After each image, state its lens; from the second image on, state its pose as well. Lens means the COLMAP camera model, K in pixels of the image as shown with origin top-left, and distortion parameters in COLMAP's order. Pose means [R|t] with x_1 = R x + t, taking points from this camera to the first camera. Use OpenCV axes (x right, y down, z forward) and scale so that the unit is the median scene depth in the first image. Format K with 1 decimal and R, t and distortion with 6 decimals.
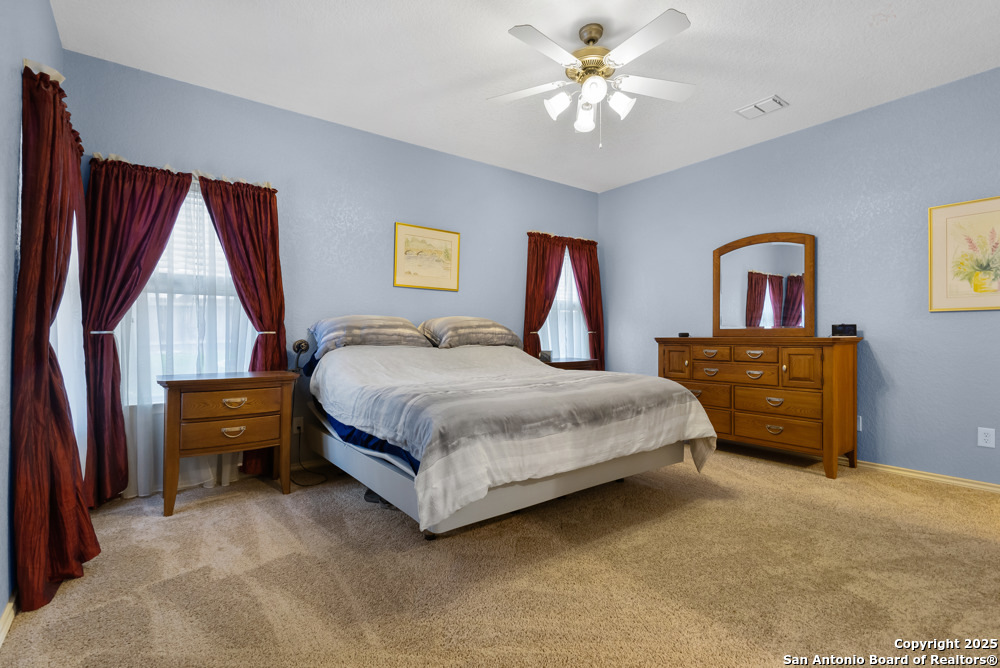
lens RADIAL K [[467.4, 0, 493.4], [0, 467.4, 333.1], [0, 0, 1]] dist [-0.001994, -0.000334]
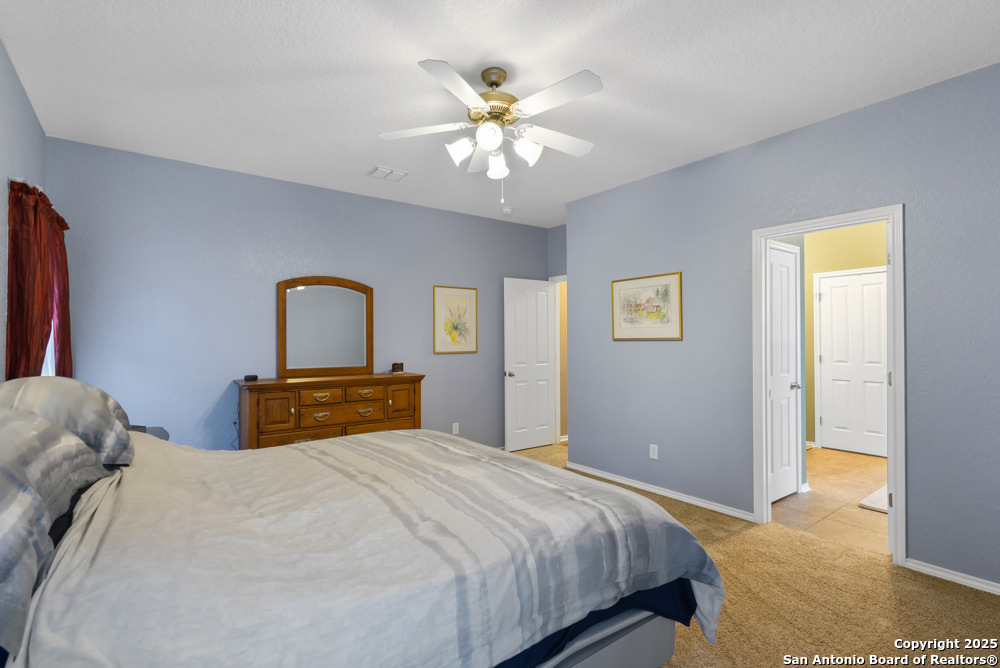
lens RADIAL K [[467.4, 0, 493.4], [0, 467.4, 333.1], [0, 0, 1]] dist [-0.001994, -0.000334]
pose [[0.008224, 0.022340, 0.999717, -0.587083], [0.000975, 0.999750, -0.022349, -0.078610], [-0.999966, 0.001158, 0.008200, 0.795263]]
